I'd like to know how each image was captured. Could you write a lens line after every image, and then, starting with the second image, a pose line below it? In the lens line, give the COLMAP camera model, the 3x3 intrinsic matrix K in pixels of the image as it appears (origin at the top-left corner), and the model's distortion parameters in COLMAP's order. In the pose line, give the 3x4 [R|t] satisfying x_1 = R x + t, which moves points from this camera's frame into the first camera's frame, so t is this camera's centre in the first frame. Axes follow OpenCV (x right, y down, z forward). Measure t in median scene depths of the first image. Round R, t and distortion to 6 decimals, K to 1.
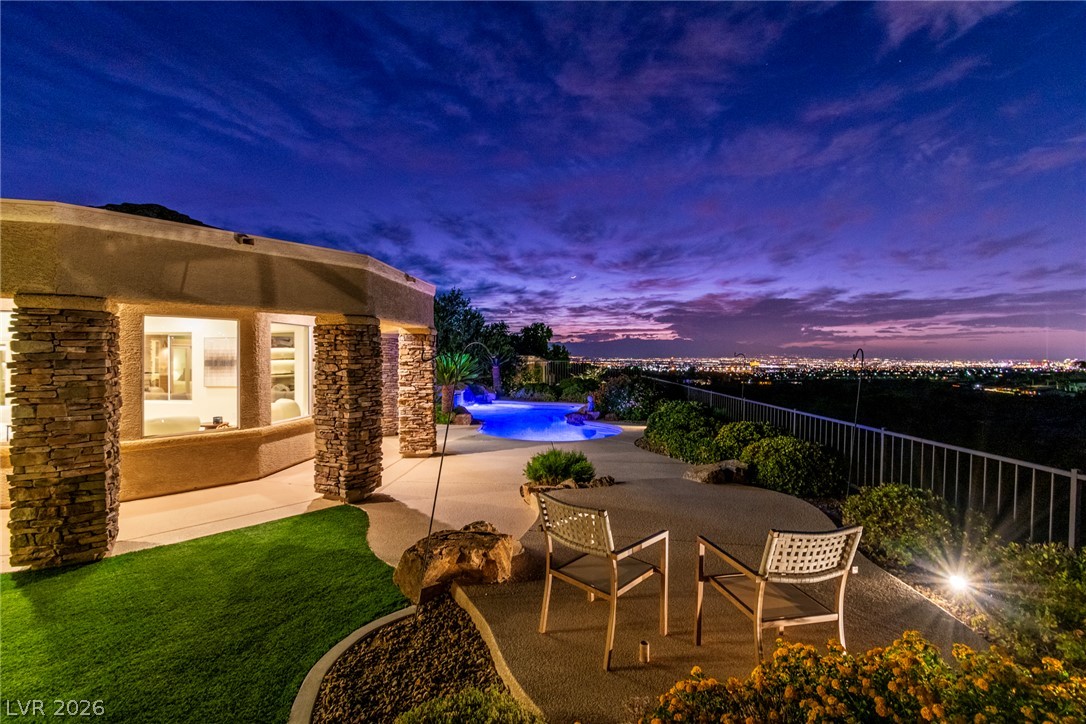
lens RADIAL K [[495.9, 0, 535.7], [0, 495.9, 372.0], [0, 0, 1]] dist [0.019182, -0.000062]
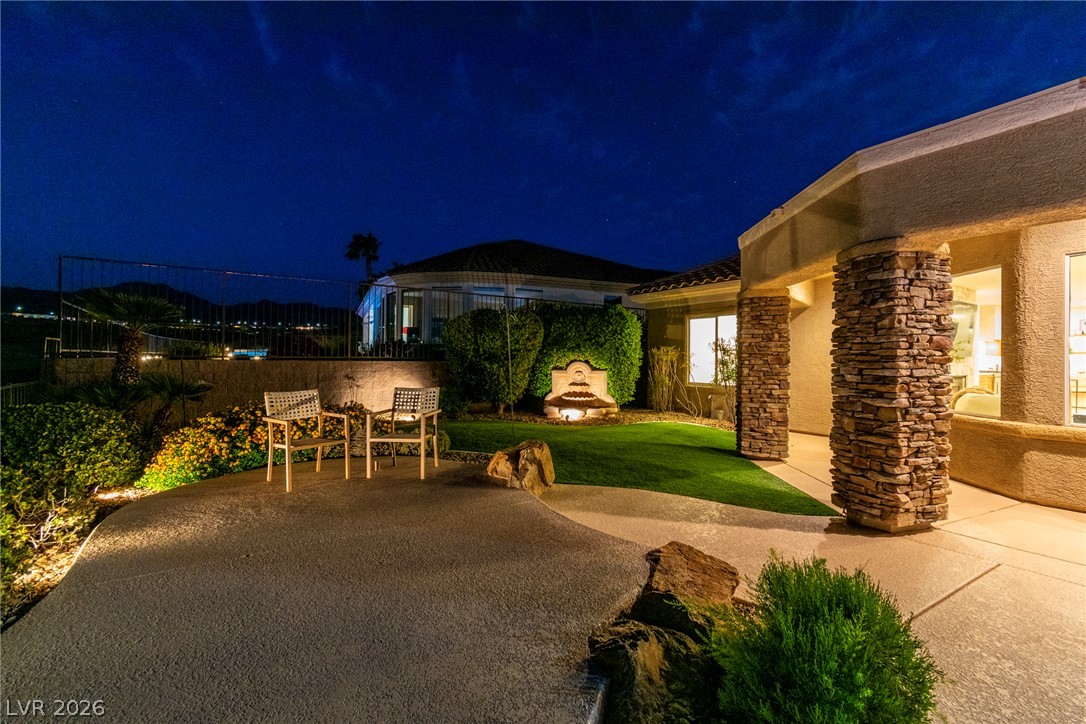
lens RADIAL K [[484.5, 0, 546.1], [0, 484.5, 357.8], [0, 0, 1]] dist [0.002271, 0.000680]
pose [[-0.787090, -0.013477, -0.616690, 0.124403], [-0.033076, 0.999245, 0.020377, 0.012620], [0.615950, 0.036436, -0.786942, 0.413776]]
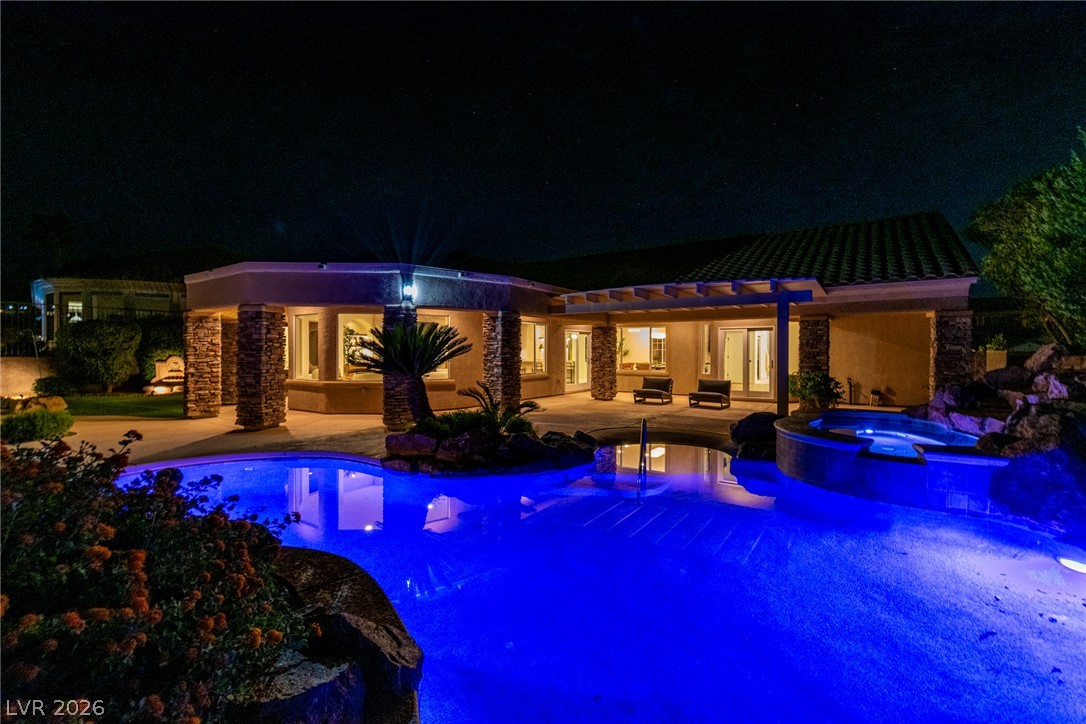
lens RADIAL K [[484.5, 0, 546.1], [0, 484.5, 357.8], [0, 0, 1]] dist [0.002271, 0.000680]
pose [[-0.491019, 0.007741, -0.871114, 0.166920], [-0.031698, 0.999140, 0.026746, -0.011767], [0.870572, 0.040745, -0.490351, 0.953078]]
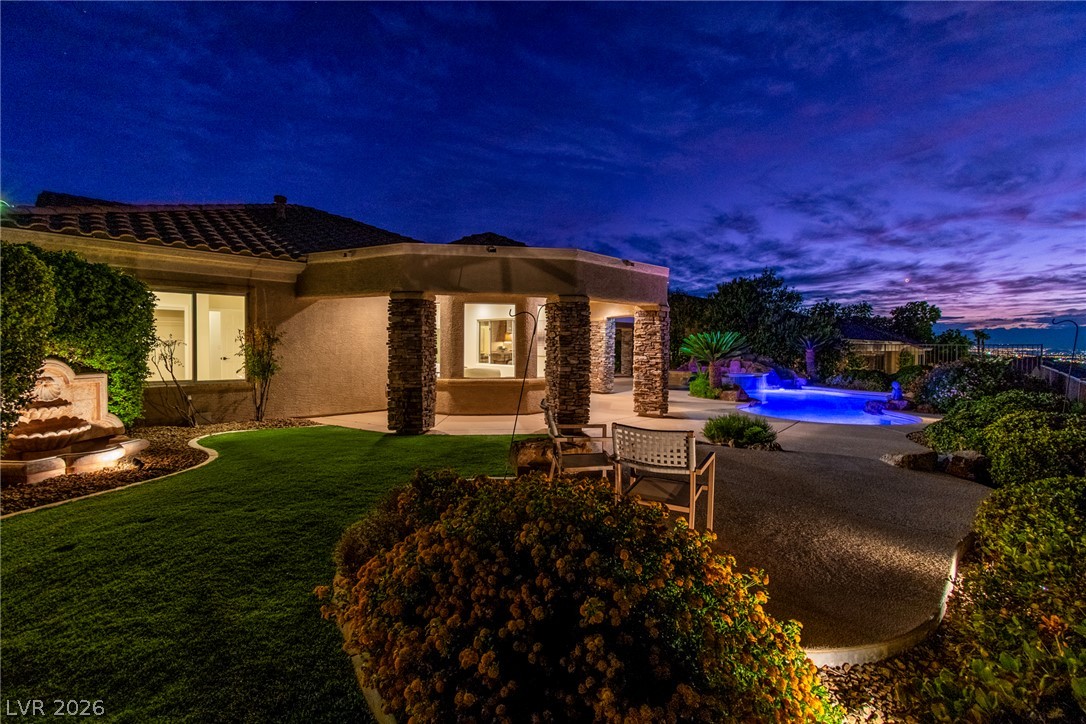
lens RADIAL K [[484.5, 0, 546.1], [0, 484.5, 357.8], [0, 0, 1]] dist [0.002271, 0.000680]
pose [[0.756986, 0.020703, -0.653103, 0.147330], [-0.027304, 0.999627, 0.000040, 0.018423], [0.652861, 0.017802, 0.757269, -0.008911]]
